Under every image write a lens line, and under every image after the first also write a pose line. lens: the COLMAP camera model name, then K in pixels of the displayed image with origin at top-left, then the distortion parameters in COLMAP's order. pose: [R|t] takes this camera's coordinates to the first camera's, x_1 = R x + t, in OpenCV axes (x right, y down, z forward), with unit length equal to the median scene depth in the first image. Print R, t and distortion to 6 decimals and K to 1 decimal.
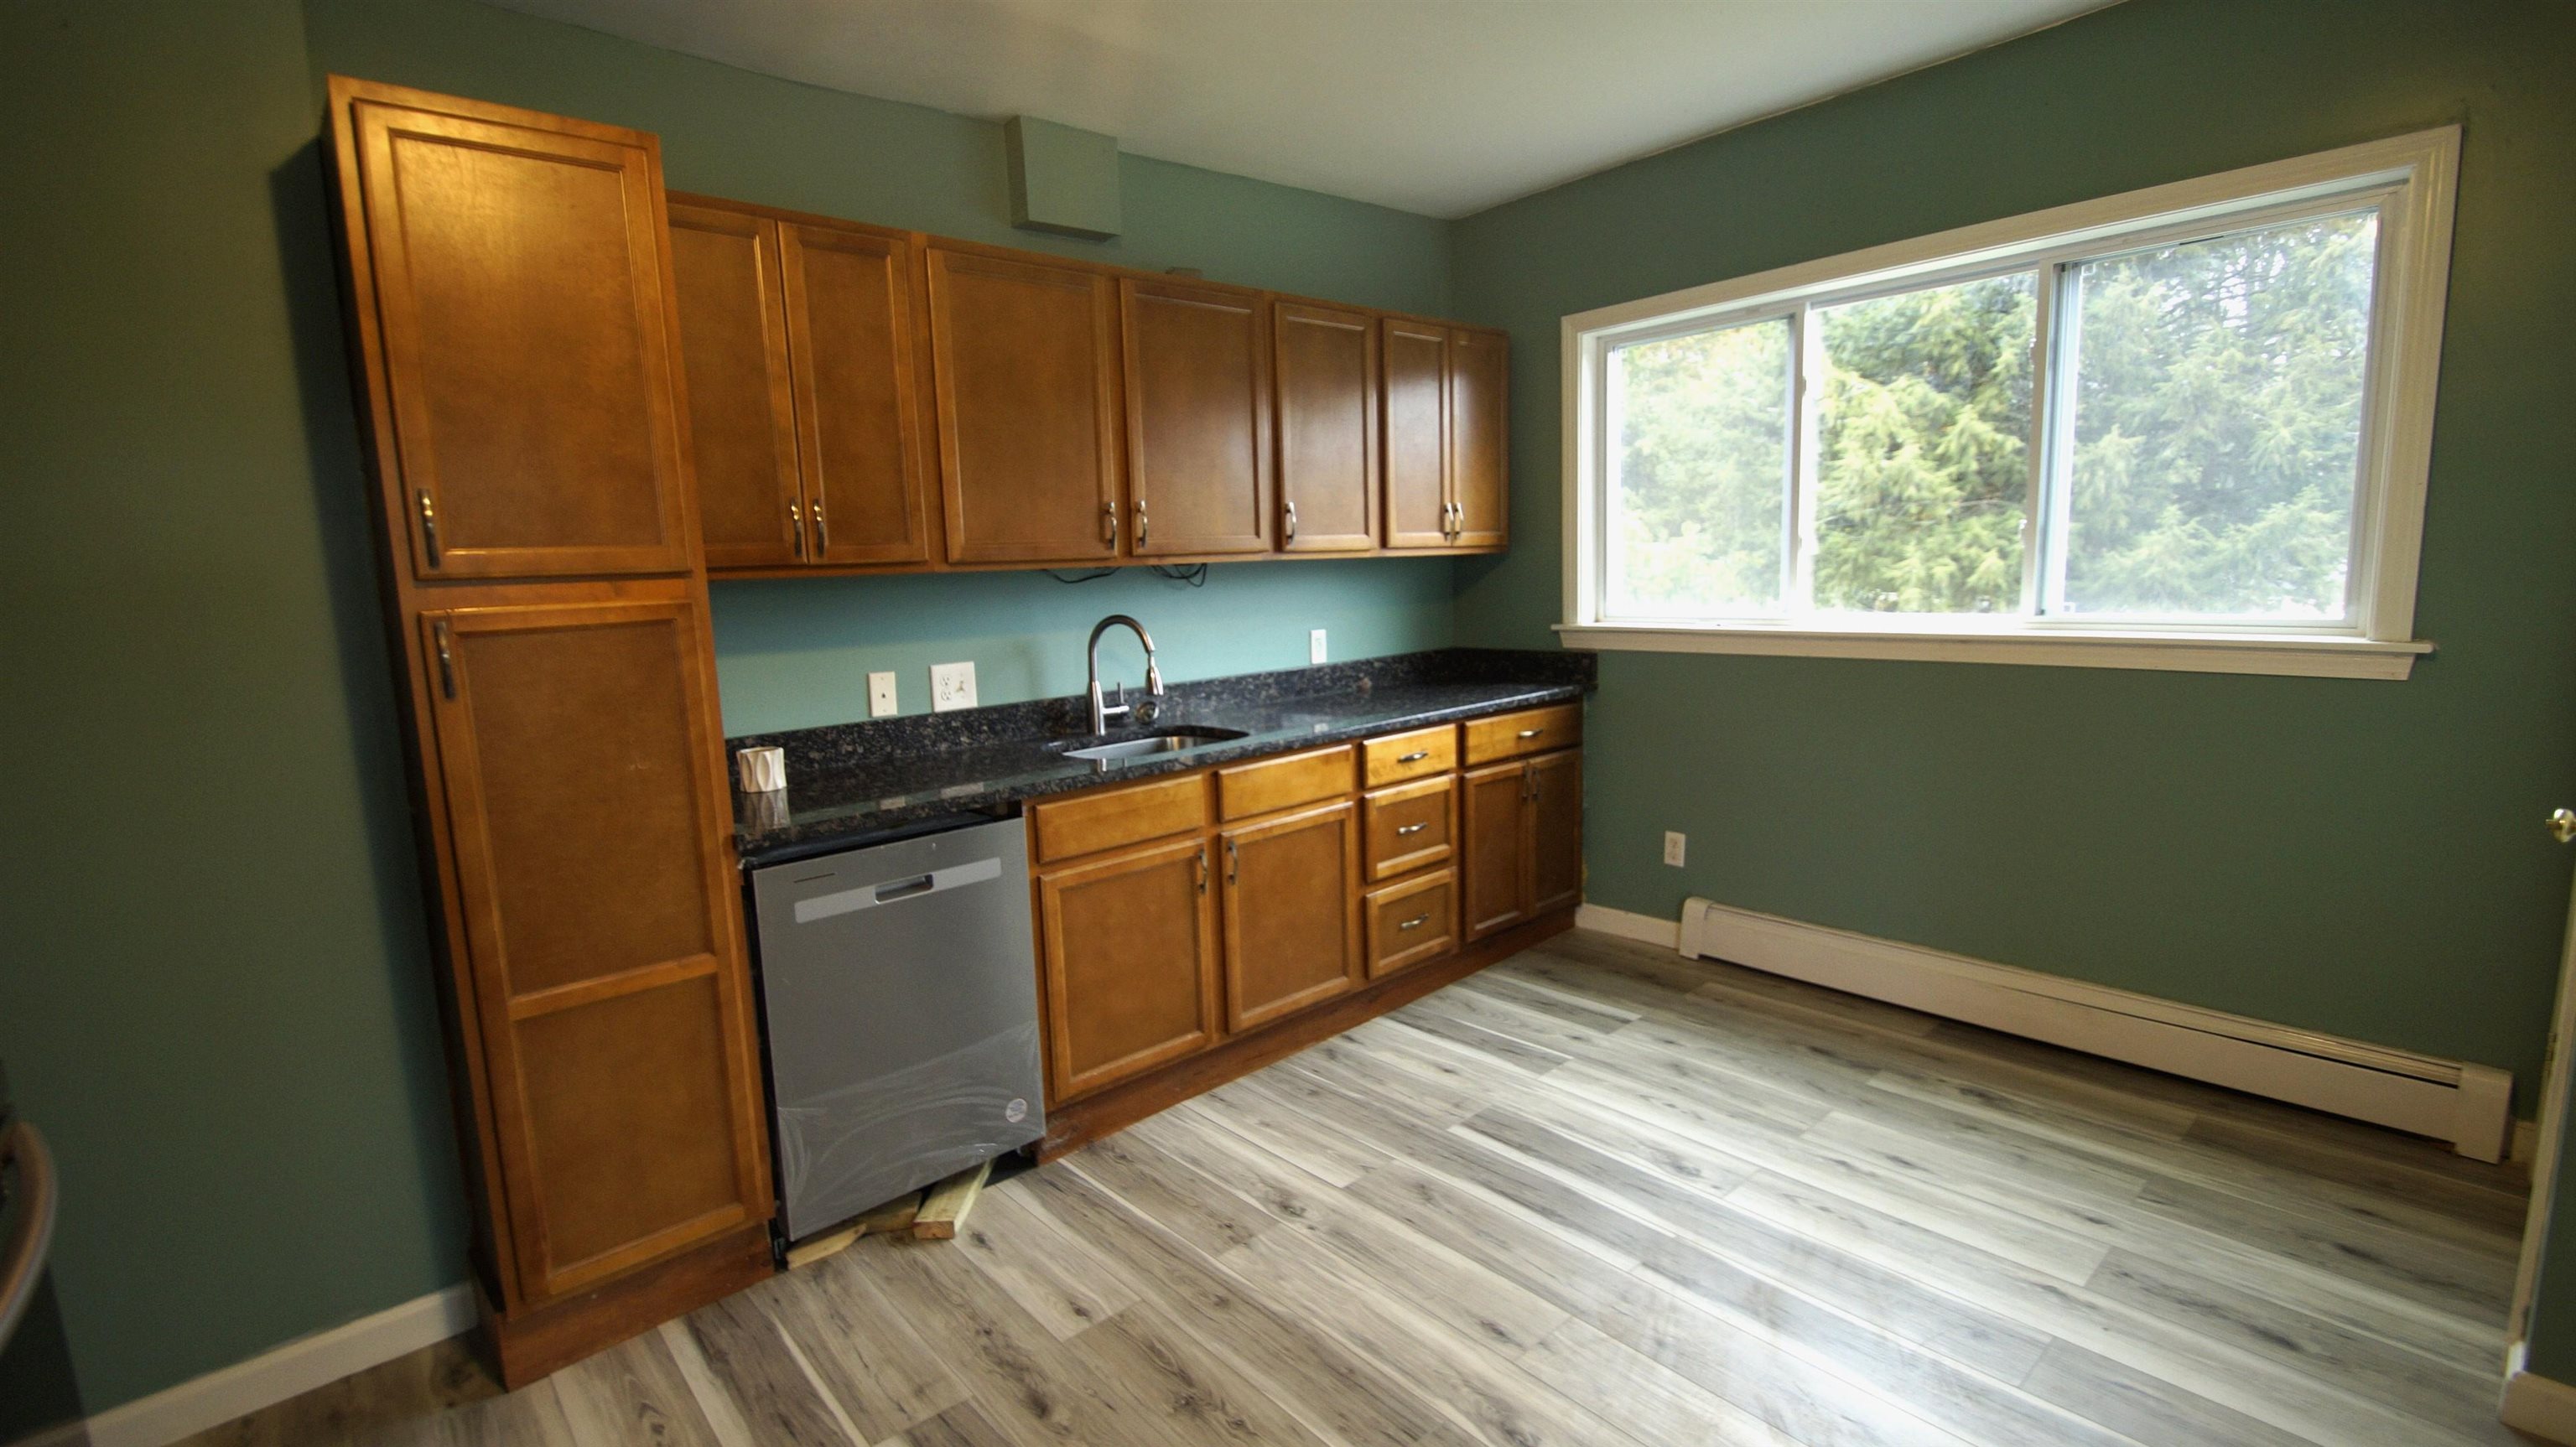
lens RADIAL K [[1152.4, 0, 1262.6], [0, 1152.4, 727.3], [0, 0, 1]] dist [0.001275, -0.016957]
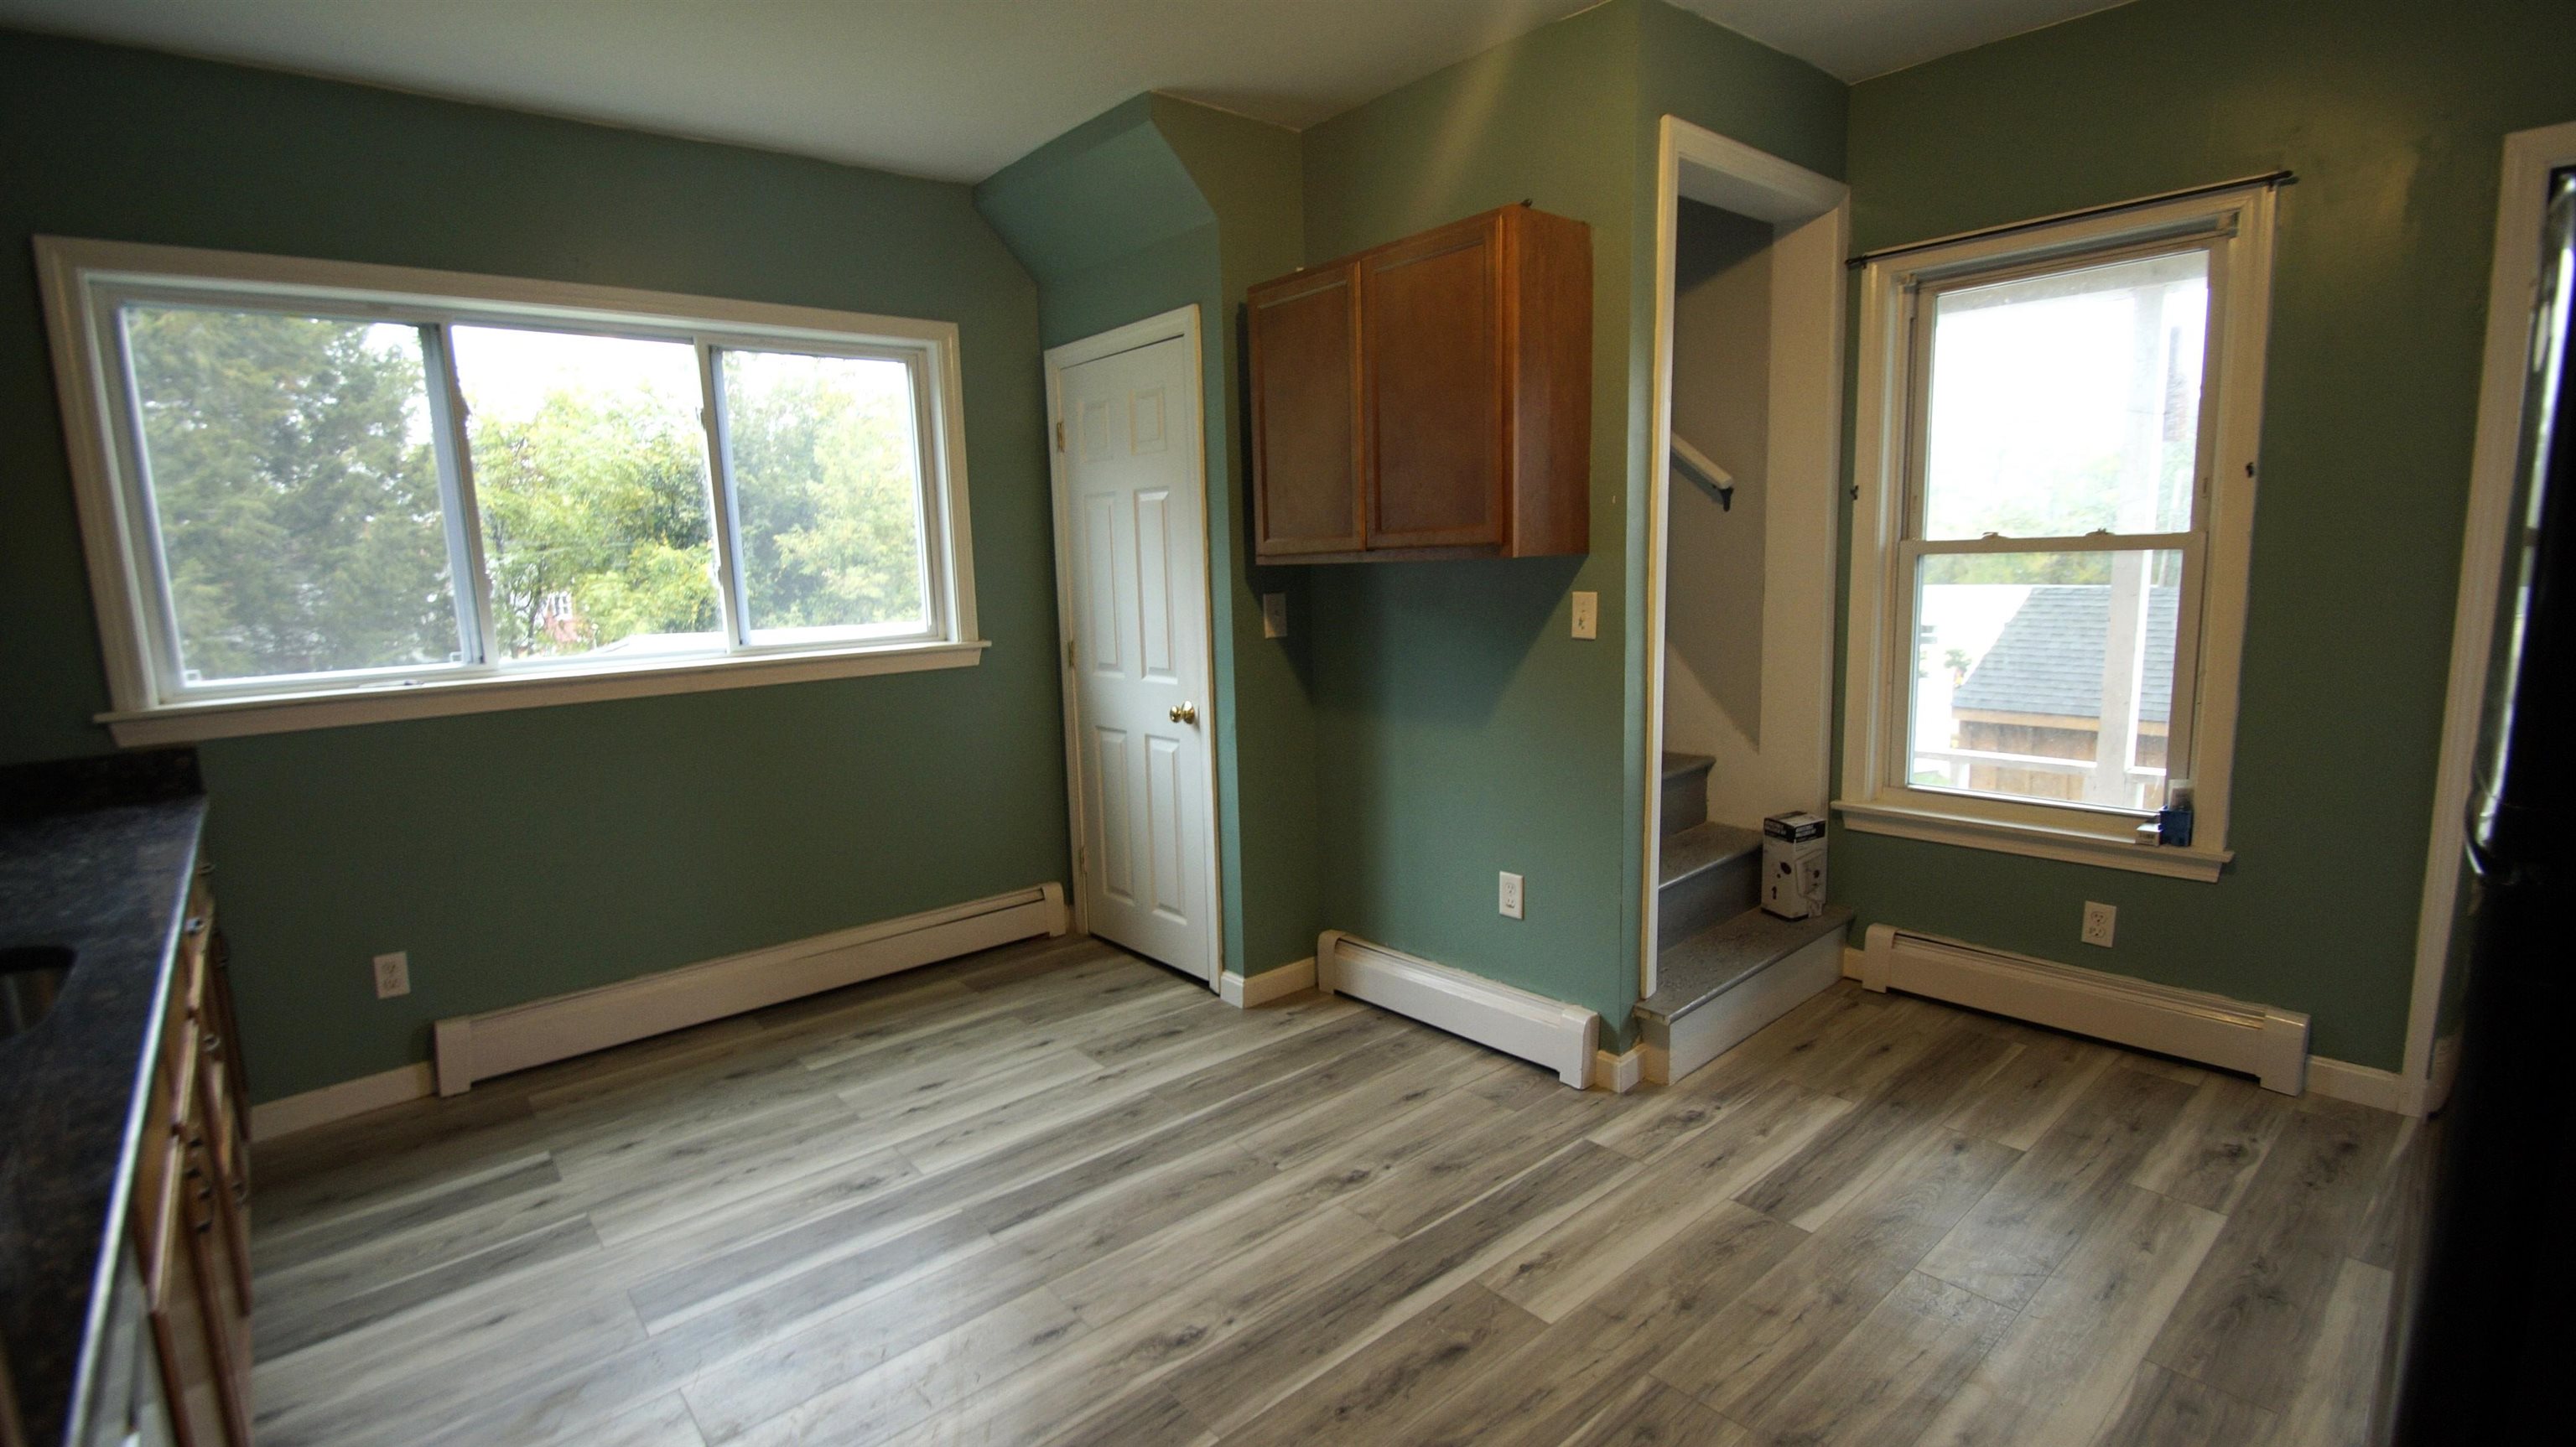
lens RADIAL K [[1152.4, 0, 1262.6], [0, 1152.4, 727.3], [0, 0, 1]] dist [0.001275, -0.016957]
pose [[-0.002126, -0.107696, 0.994182, -0.519886], [0.176351, 0.978562, 0.106381, -0.048456], [-0.984325, 0.175551, 0.016912, 0.495650]]
